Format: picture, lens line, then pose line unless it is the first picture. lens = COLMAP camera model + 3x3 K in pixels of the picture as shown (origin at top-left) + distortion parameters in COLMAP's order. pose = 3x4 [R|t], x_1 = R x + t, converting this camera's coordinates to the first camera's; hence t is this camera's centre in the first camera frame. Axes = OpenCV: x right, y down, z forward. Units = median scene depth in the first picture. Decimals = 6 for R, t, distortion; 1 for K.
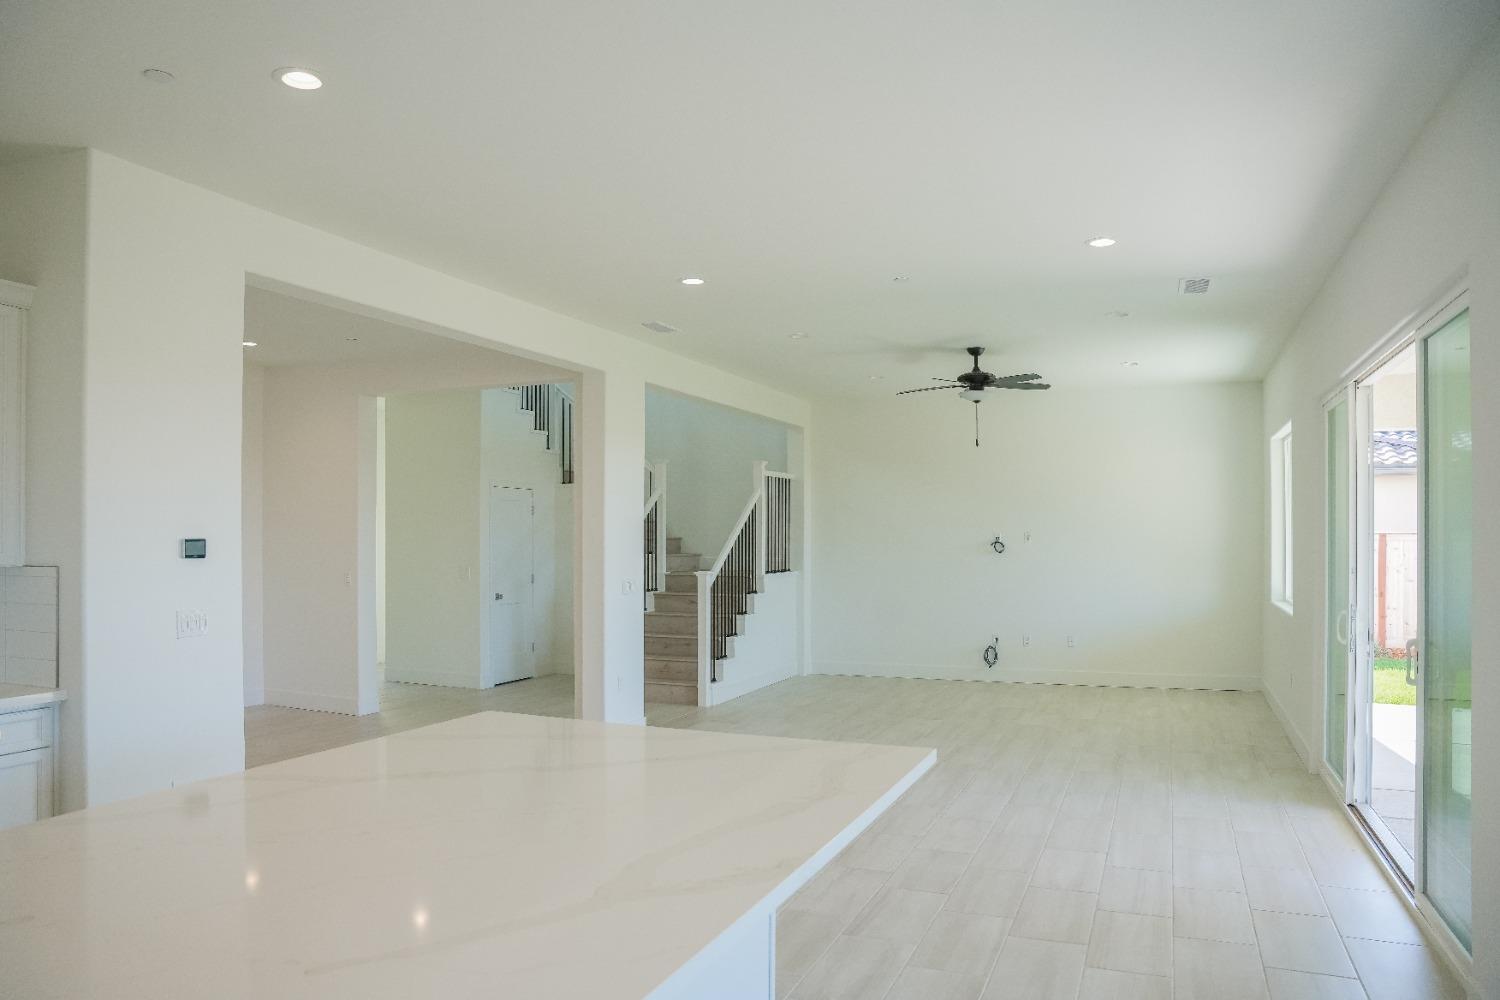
lens RADIAL K [[1065.1, 0, 760.3], [0, 1065.1, 506.6], [0, 0, 1]] dist [-0.104789, 0.037258]
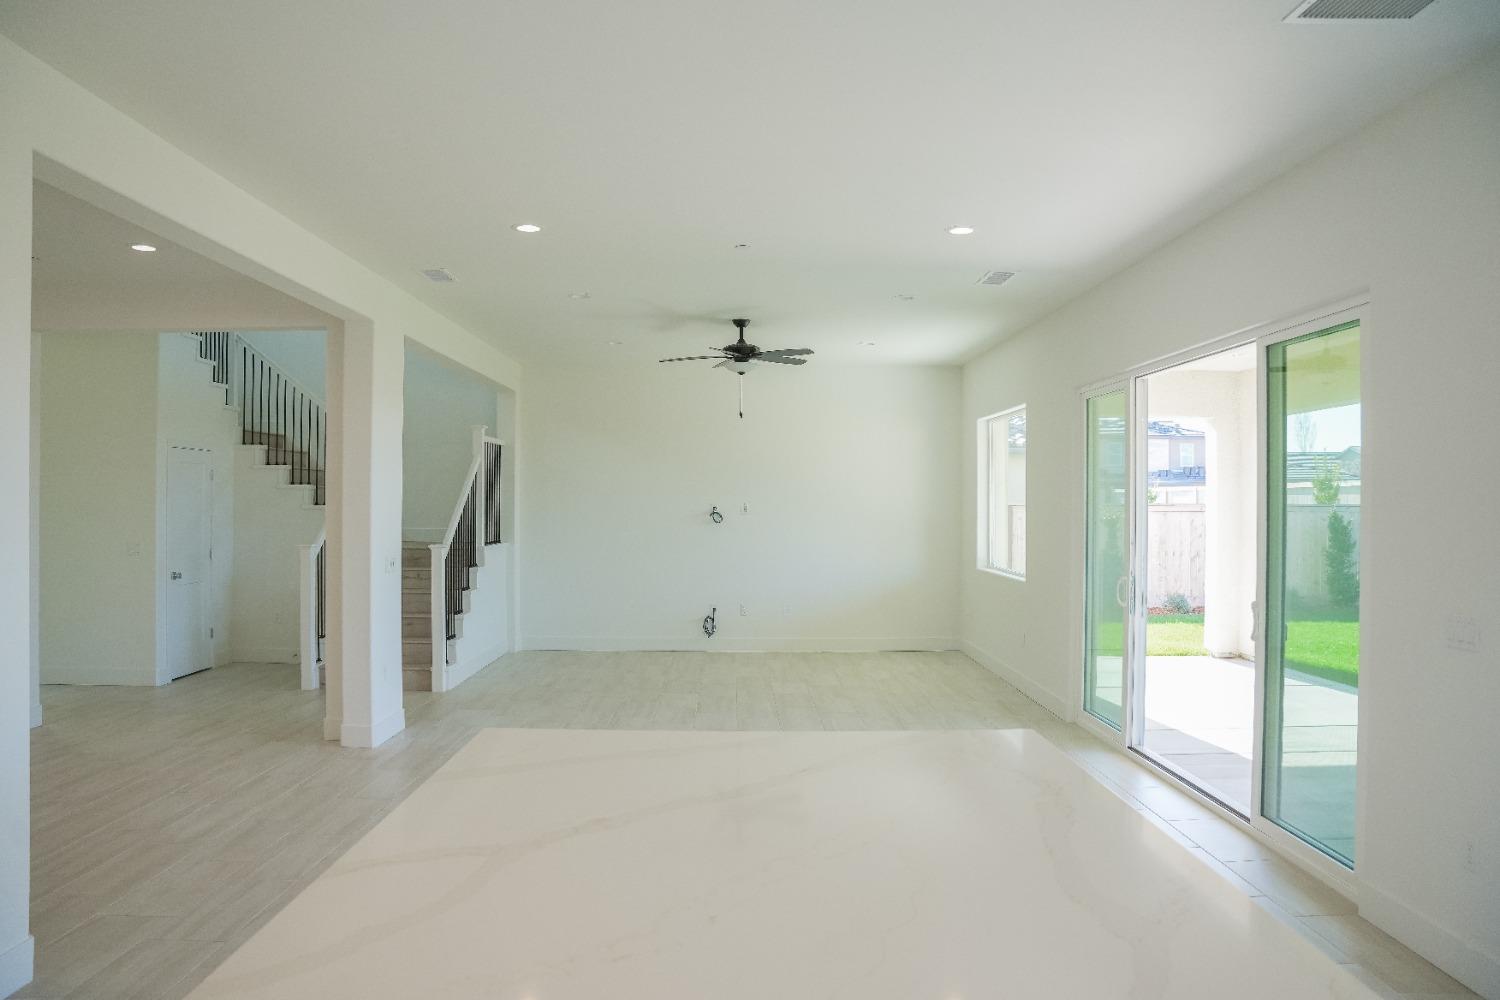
lens RADIAL K [[1065.1, 0, 749.7], [0, 1065.1, 502.8], [0, 0, 1]] dist [-0.104789, 0.037258]
pose [[0.922661, 0.003126, 0.385599, -0.152478], [-0.013919, 0.999585, 0.025203, -0.002005], [-0.385360, -0.028621, 0.922322, 0.056689]]
